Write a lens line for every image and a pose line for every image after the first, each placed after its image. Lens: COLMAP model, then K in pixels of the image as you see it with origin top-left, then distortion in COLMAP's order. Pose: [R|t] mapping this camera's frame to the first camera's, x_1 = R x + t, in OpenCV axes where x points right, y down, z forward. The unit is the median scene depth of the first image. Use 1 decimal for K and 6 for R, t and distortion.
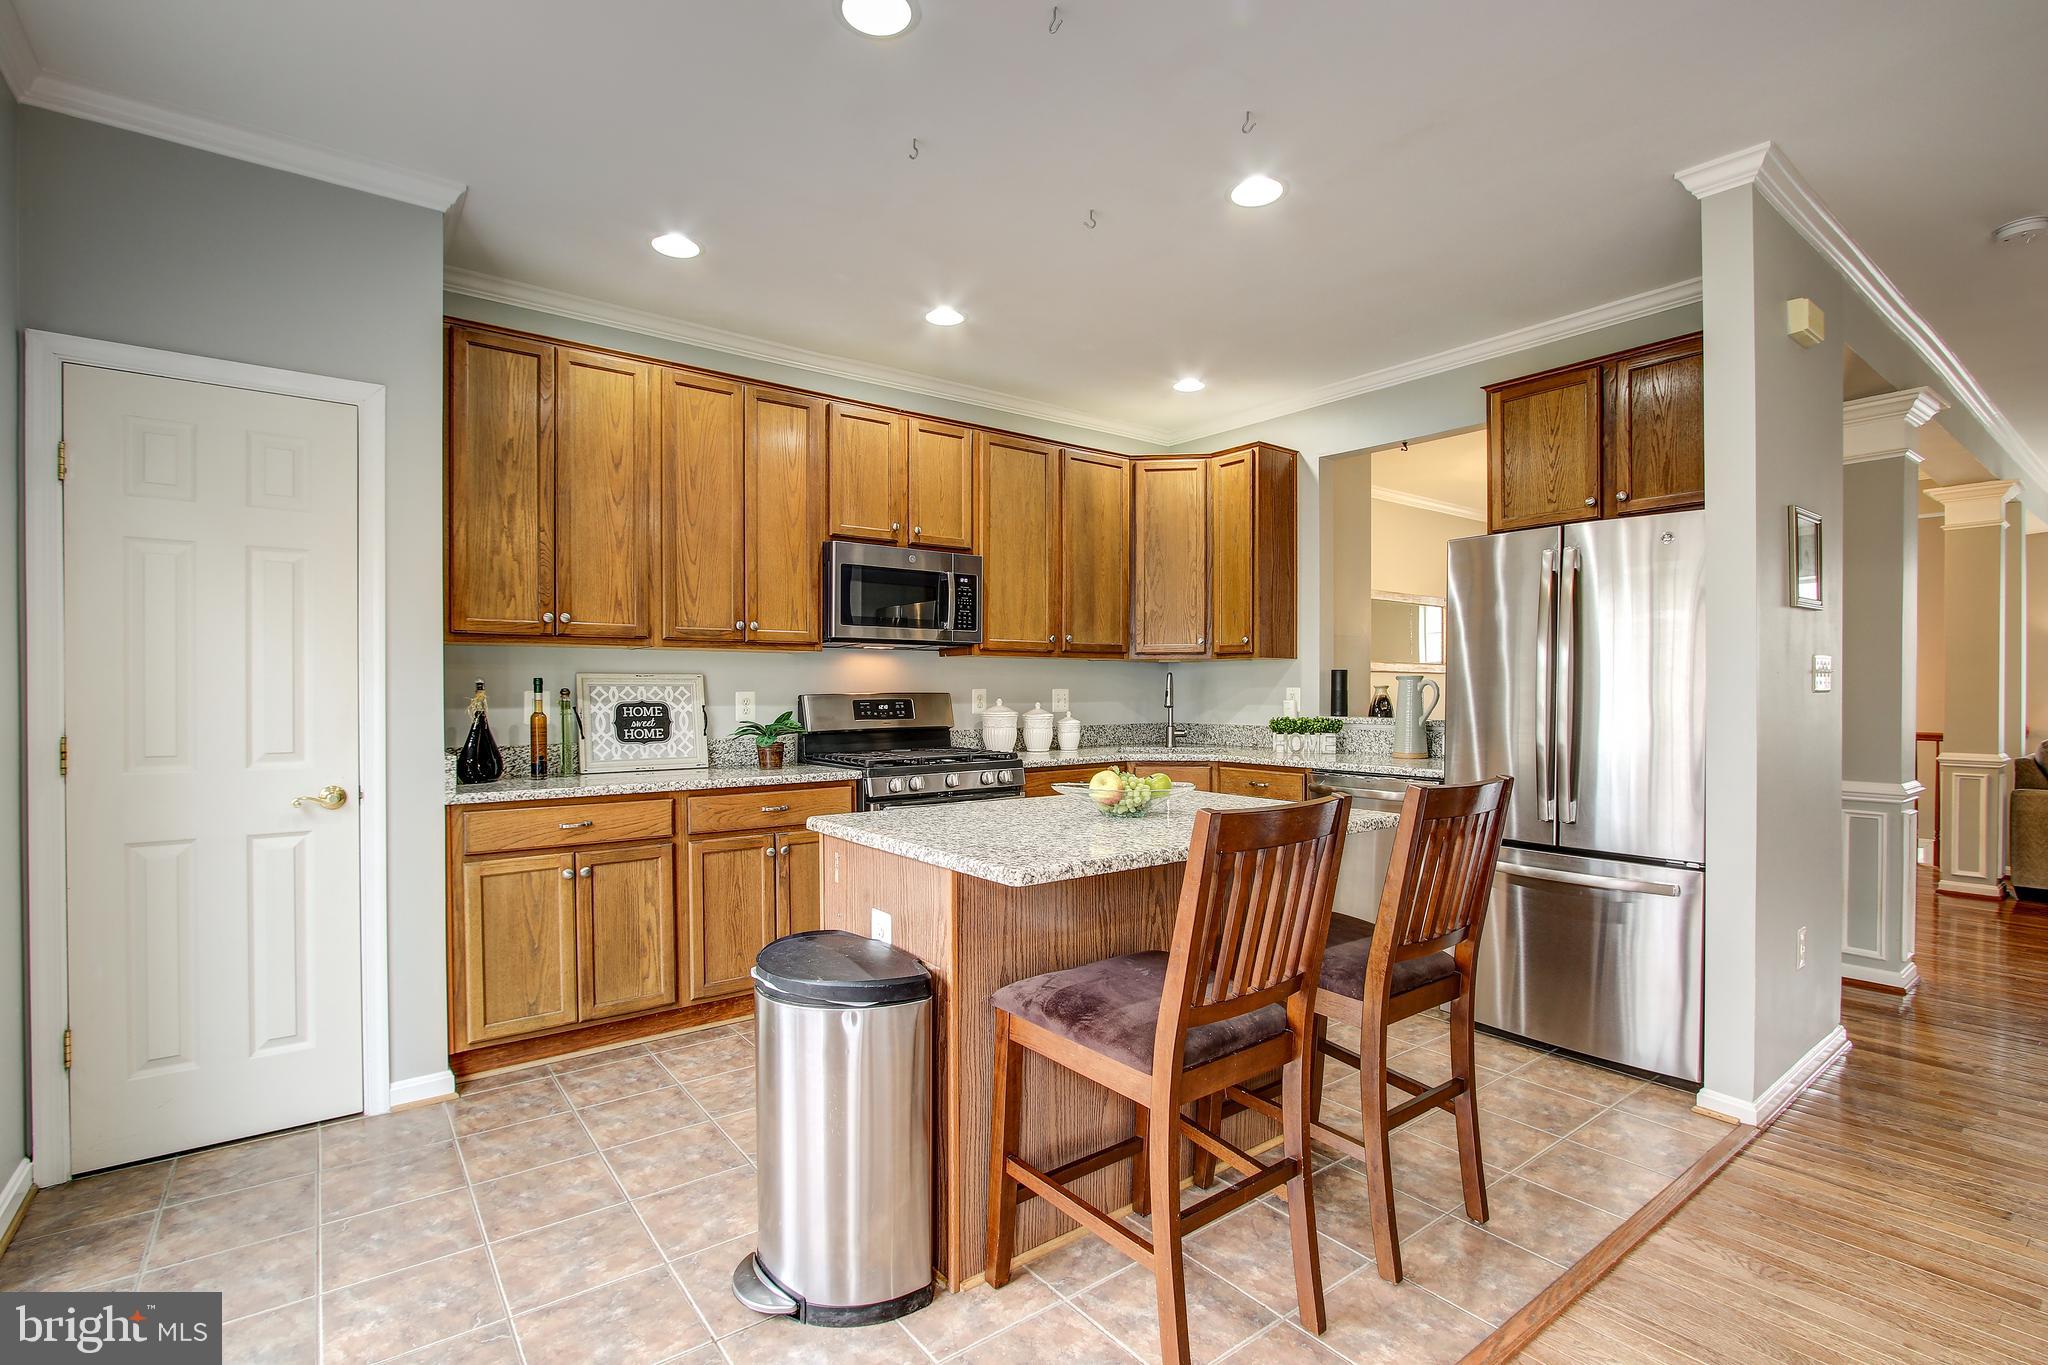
lens RADIAL K [[947.9, 0, 1024.3], [0, 947.9, 694.8], [0, 0, 1]] dist [-0.012421, 0.000649]
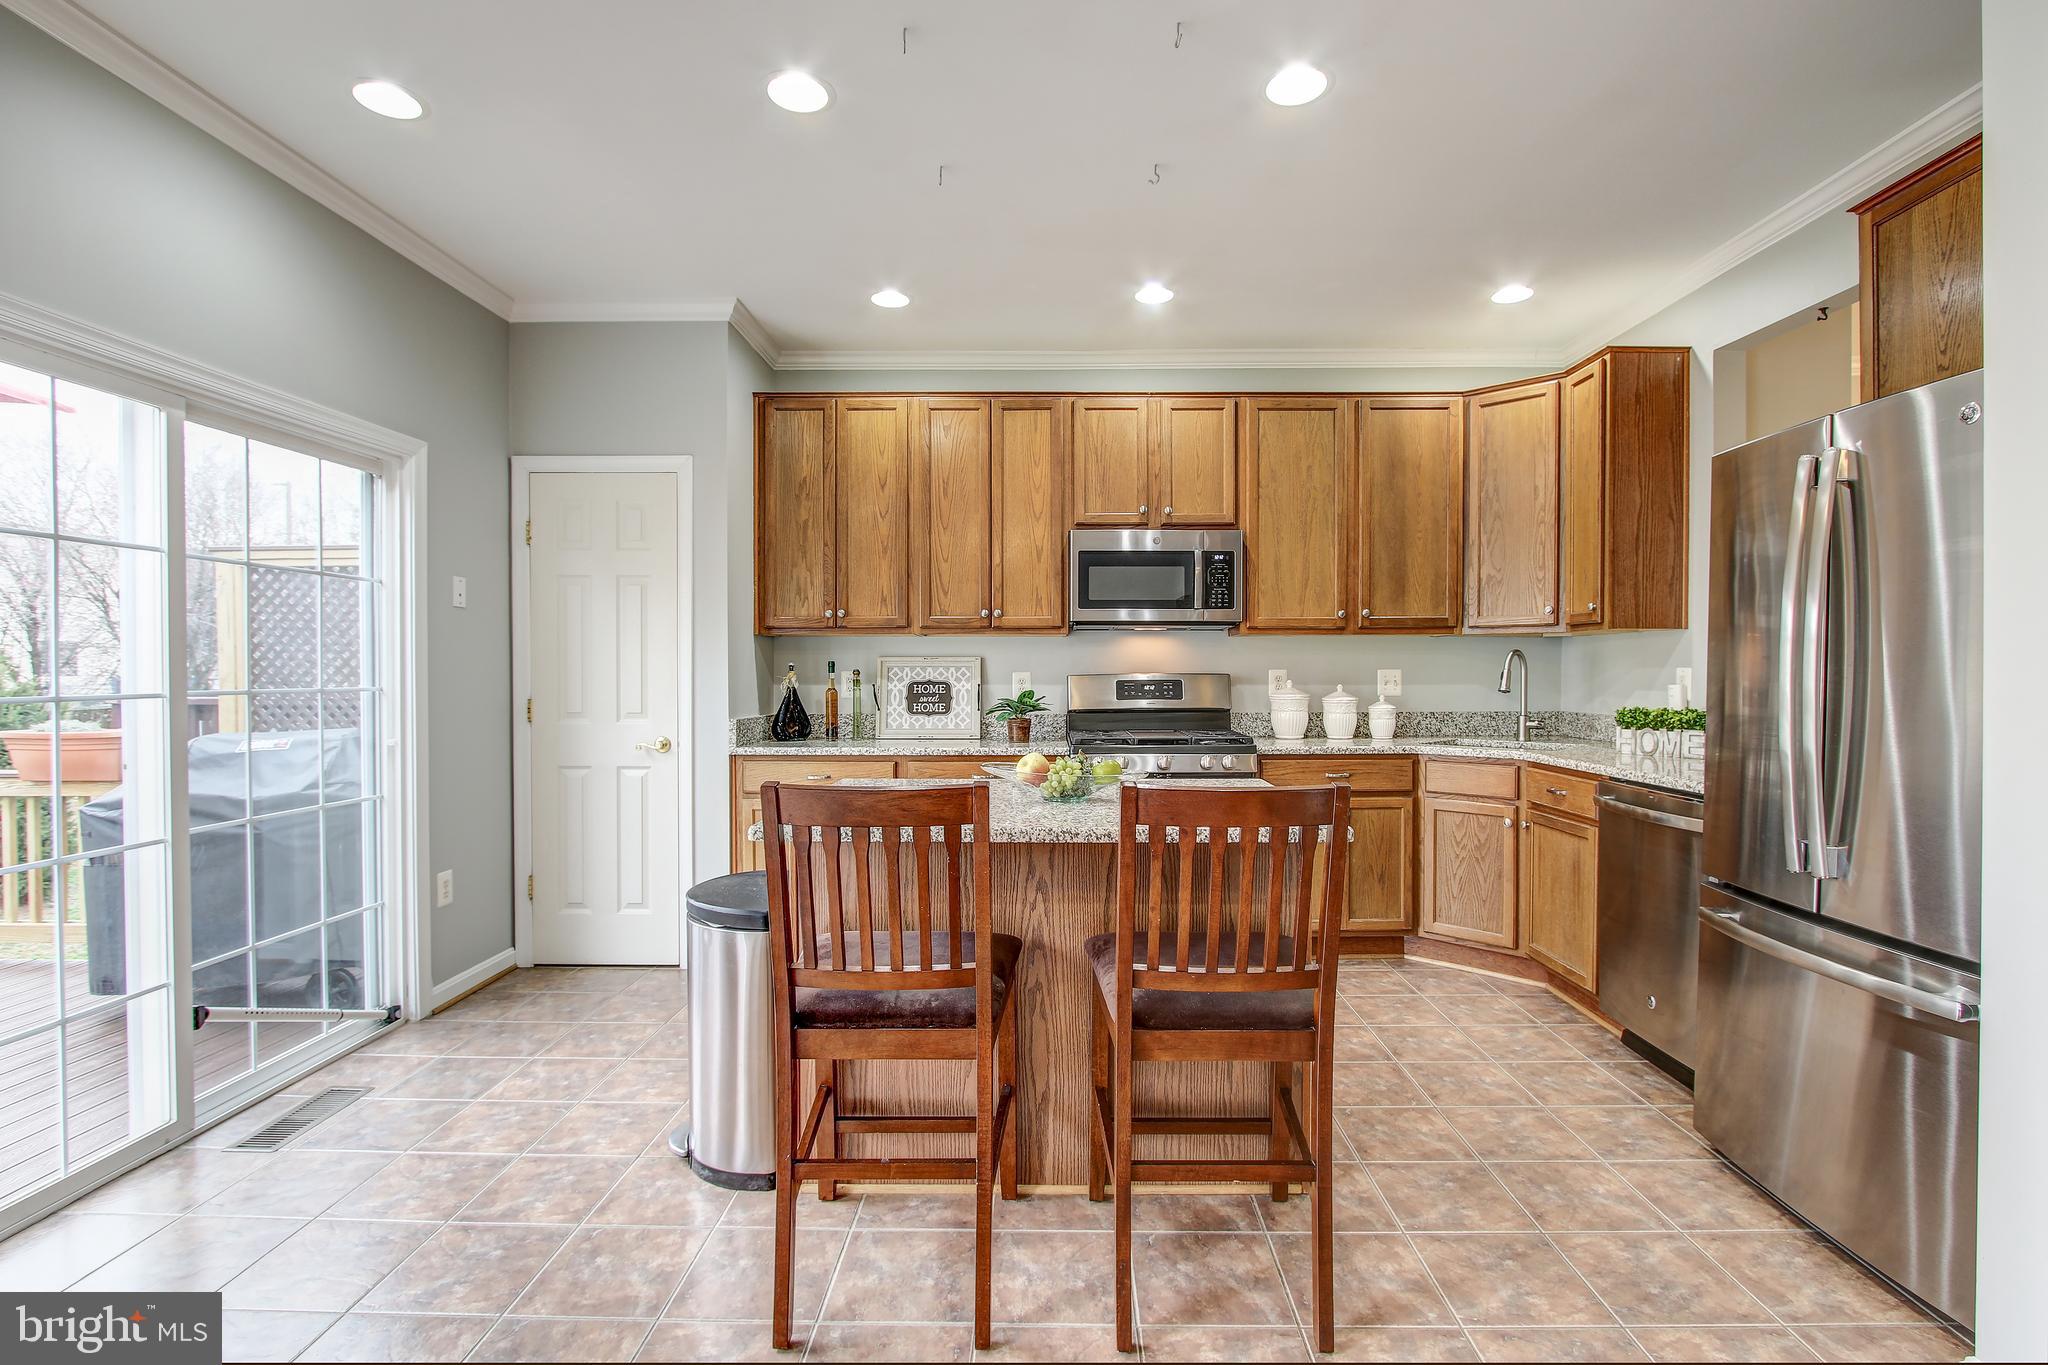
lens RADIAL K [[961.5, 0, 1043.1], [0, 961.5, 682.9], [0, 0, 1]] dist [-0.023500, 0.008203]
pose [[0.791247, 0.007837, -0.611446, 0.453465], [-0.003170, 0.999957, 0.008714, -0.000706], [0.611488, -0.004957, 0.791238, 0.134940]]
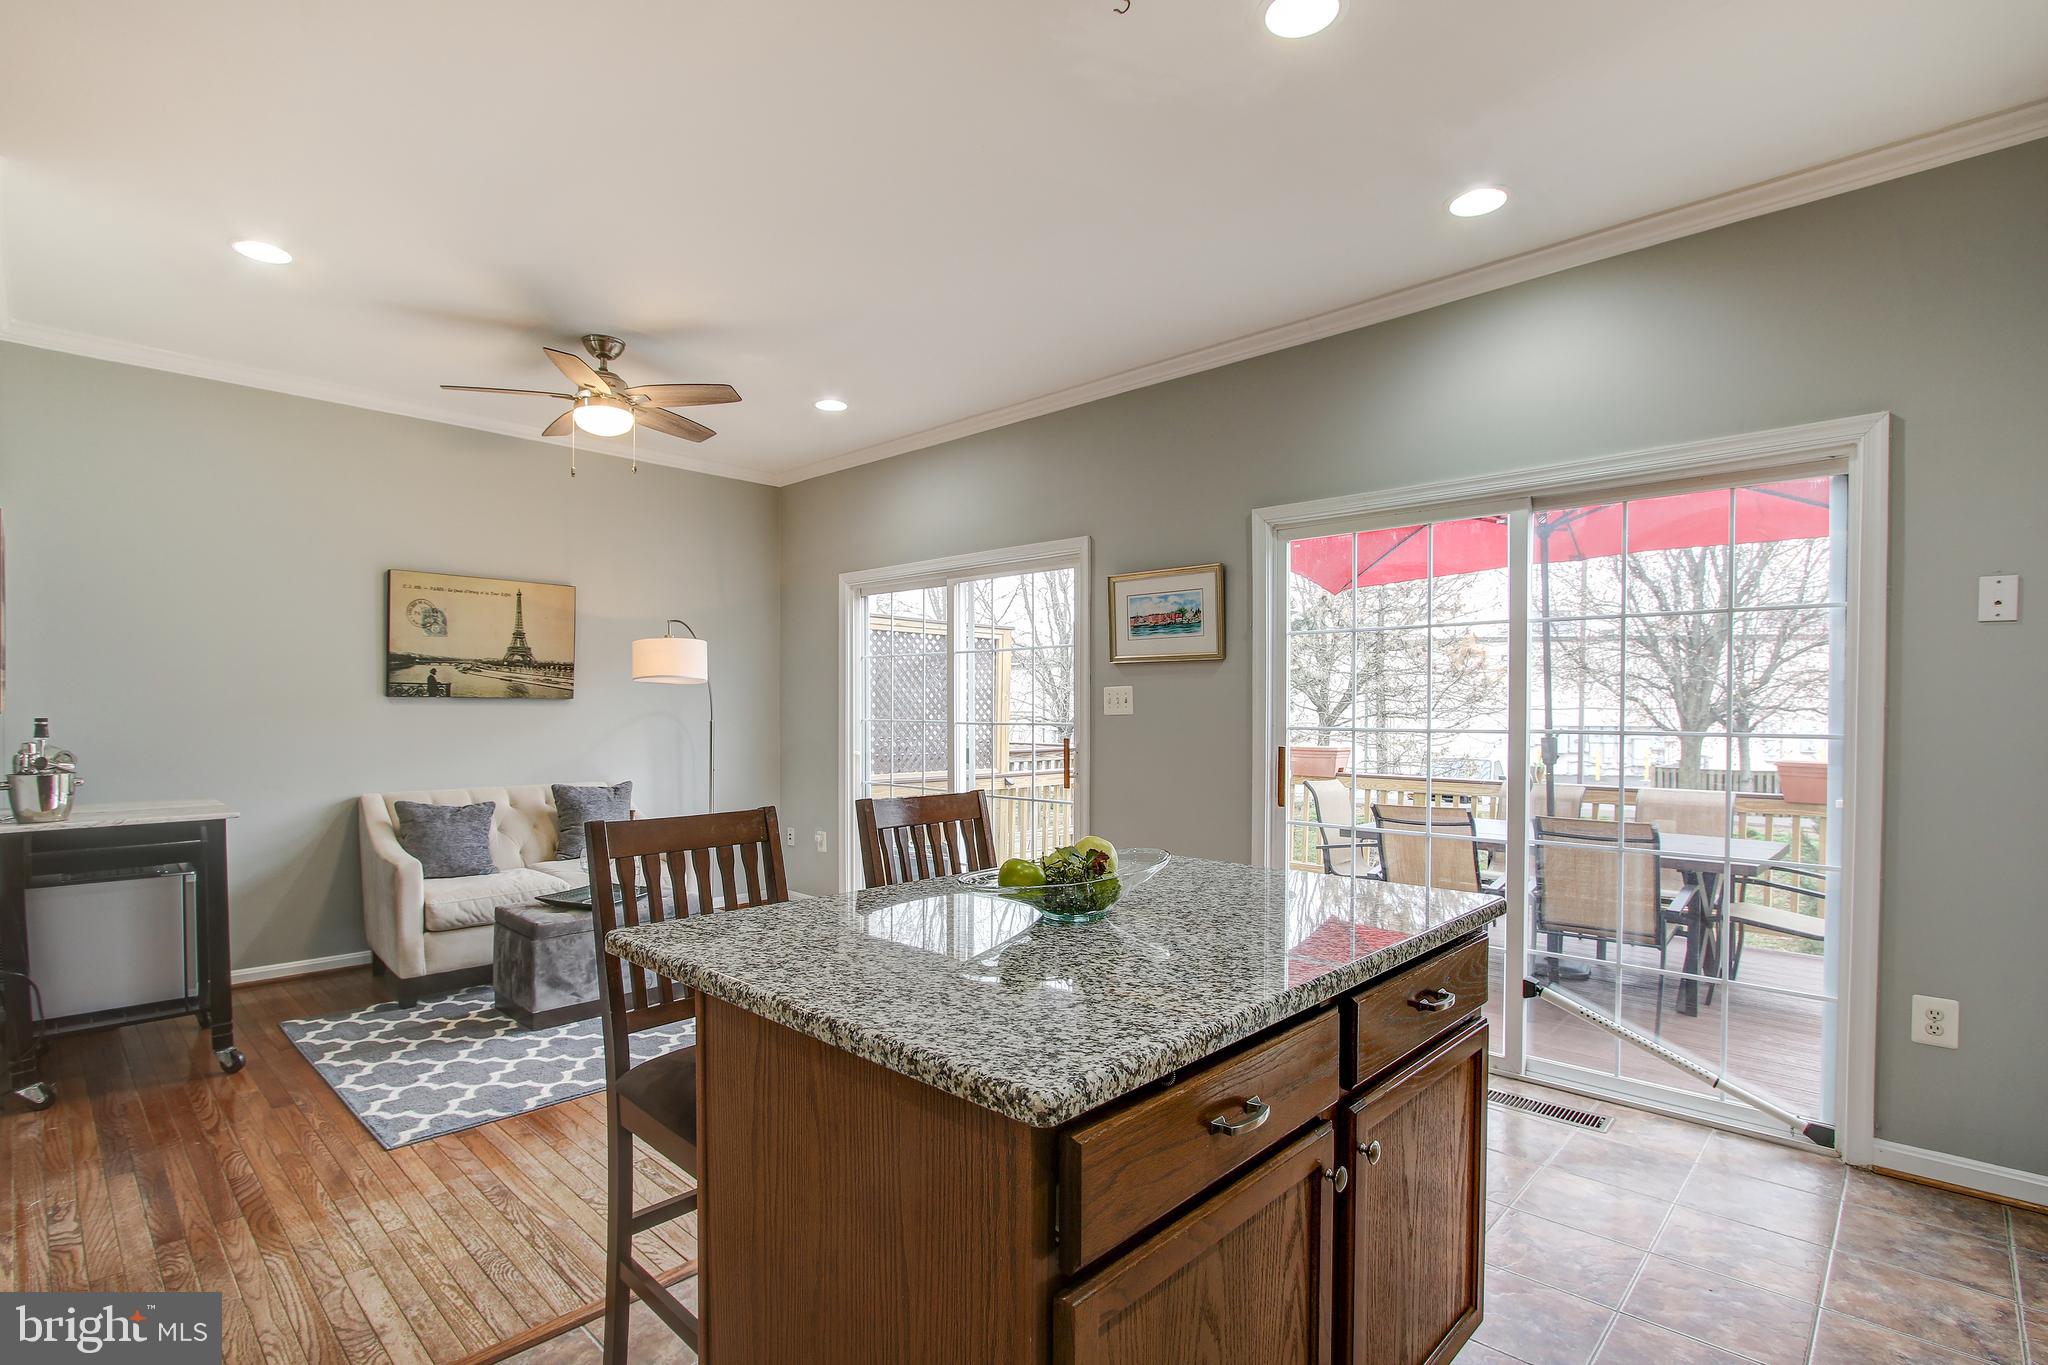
lens RADIAL K [[974.6, 0, 984.0], [0, 974.6, 715.1], [0, 0, 1]] dist [-0.009338, 0.000363]
pose [[-0.989407, -0.001228, -0.145166, 0.169157], [-0.003432, 0.999883, 0.014937, -0.011355], [0.145131, 0.015277, -0.989295, 1.080389]]
